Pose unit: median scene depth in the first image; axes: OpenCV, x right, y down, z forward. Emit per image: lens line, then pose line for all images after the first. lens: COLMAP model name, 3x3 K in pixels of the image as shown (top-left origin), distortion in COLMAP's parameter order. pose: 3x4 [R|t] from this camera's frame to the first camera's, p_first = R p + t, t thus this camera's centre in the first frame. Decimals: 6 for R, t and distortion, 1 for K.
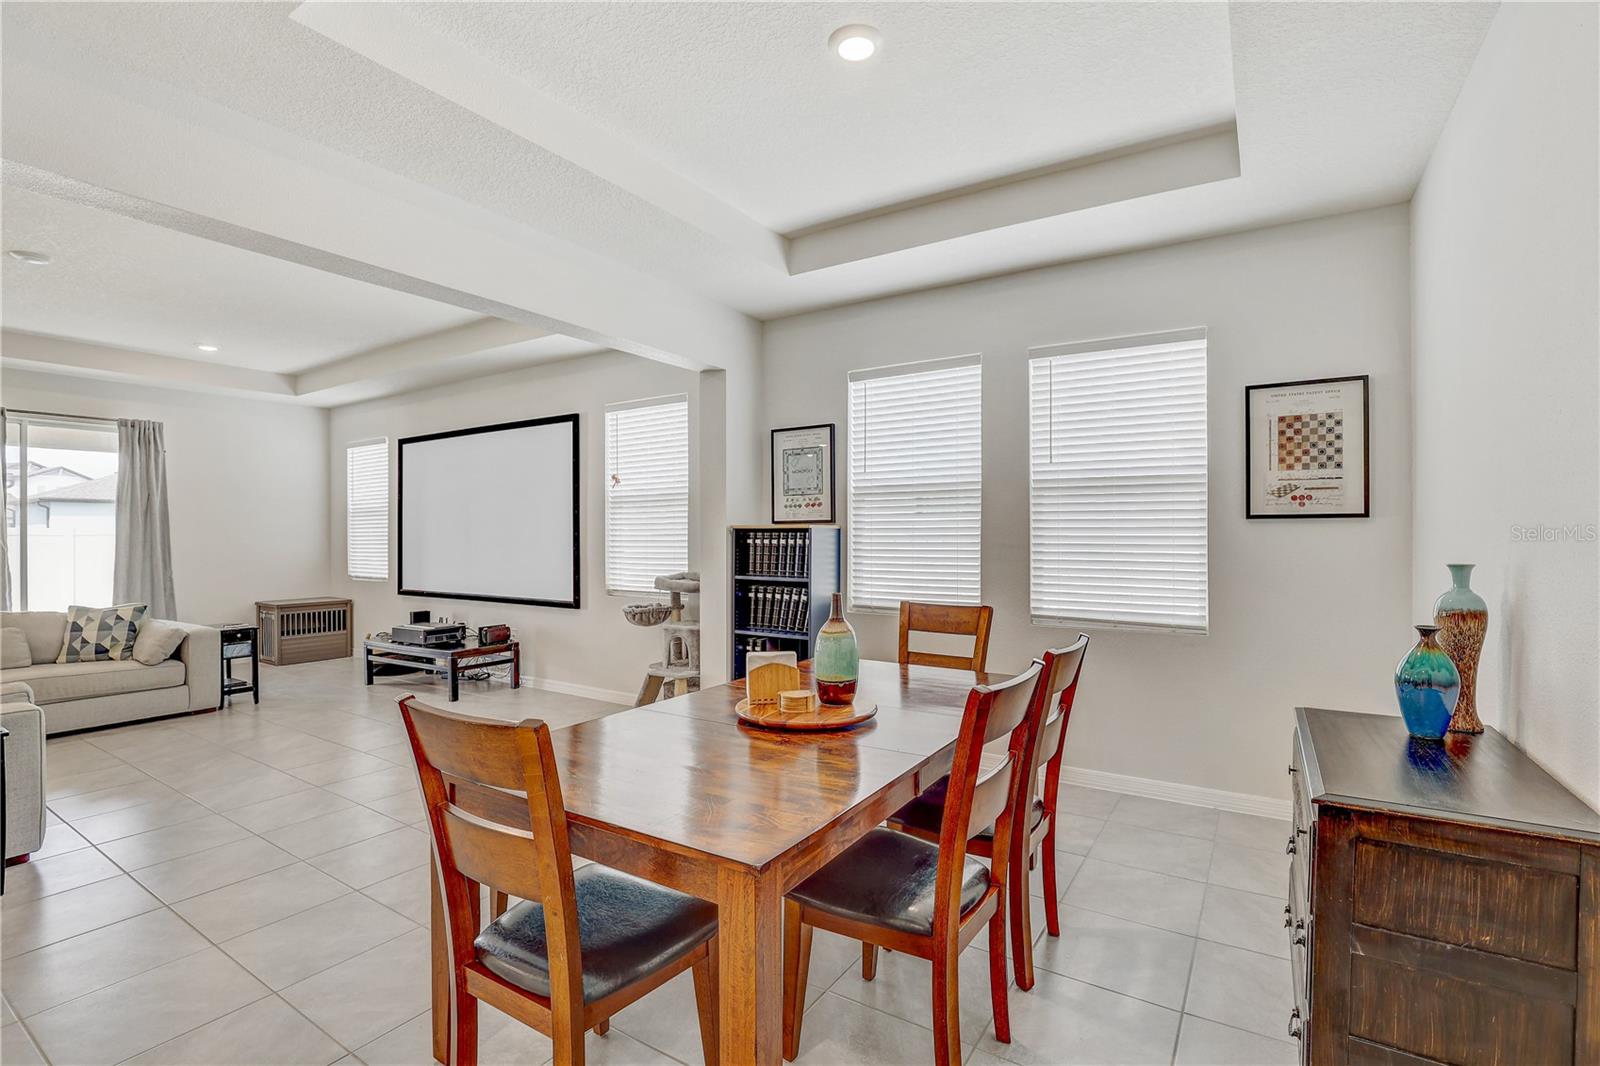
lens RADIAL K [[744.7, 0, 811.5], [0, 744.7, 532.7], [0, 0, 1]] dist [-0.002207, -0.000168]
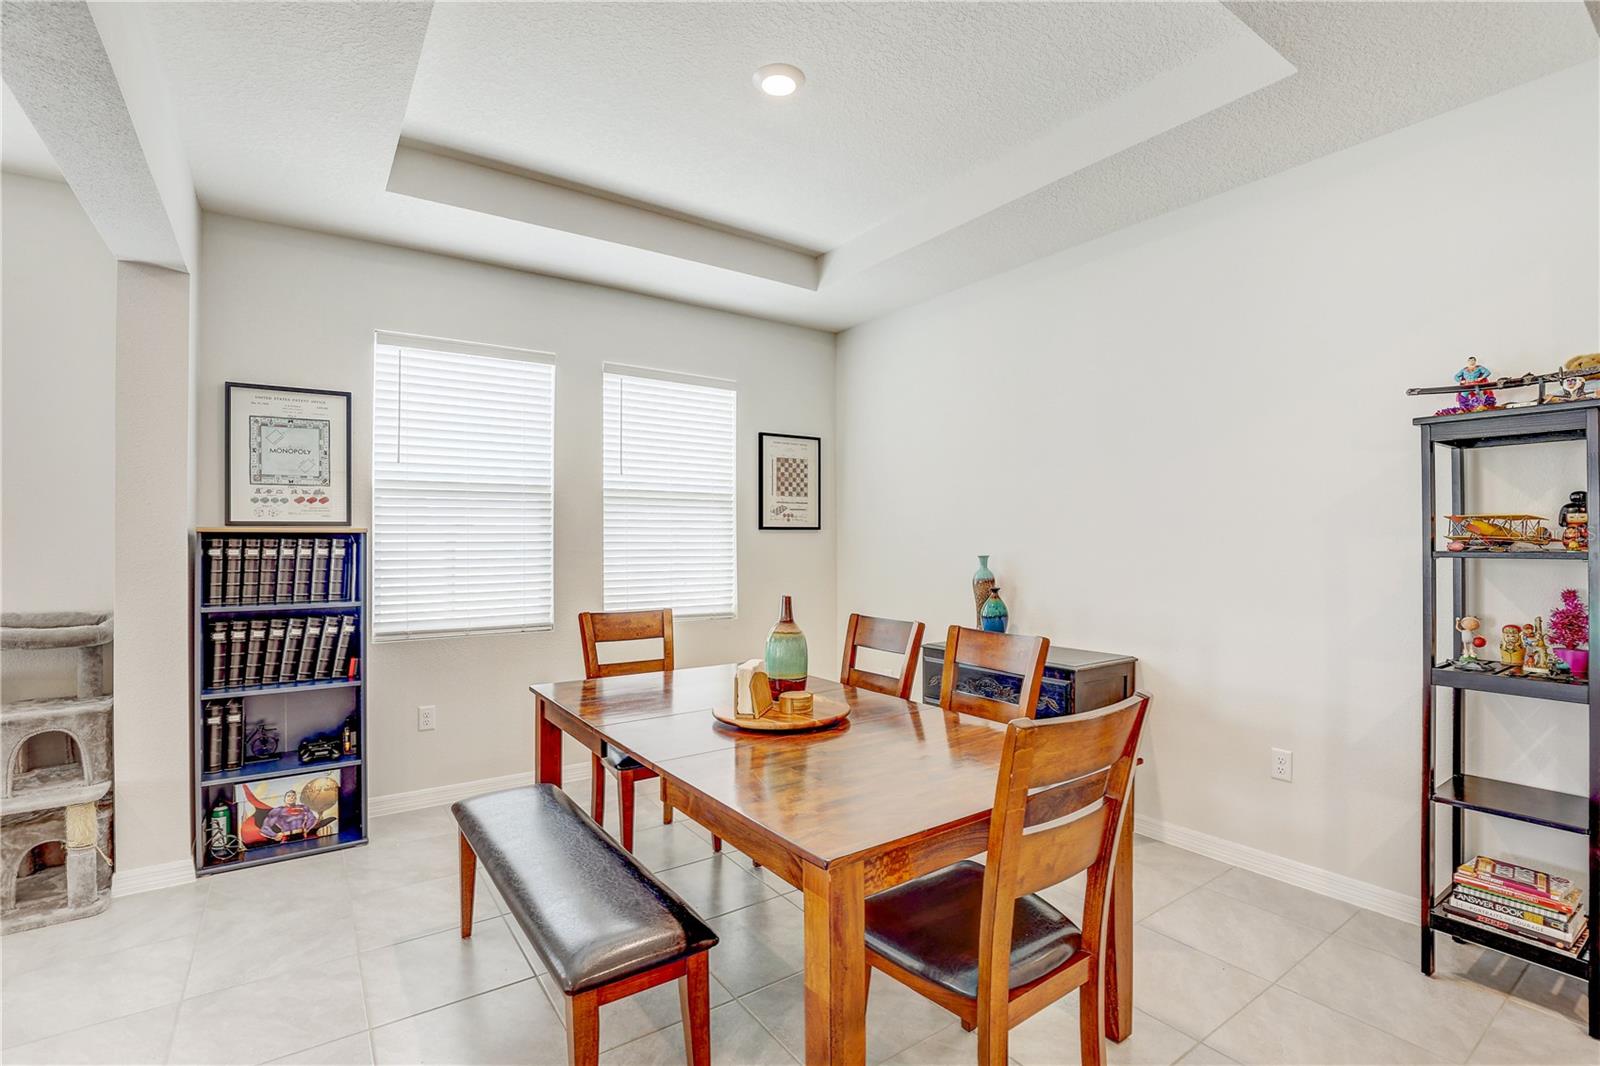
lens RADIAL K [[744.7, 0, 811.5], [0, 744.7, 532.7], [0, 0, 1]] dist [-0.002207, -0.000168]
pose [[0.391429, 0.010271, 0.920151, -0.632588], [0.000223, 0.999937, -0.011256, 0.002596], [-0.920208, 0.004611, 0.391402, 0.380527]]
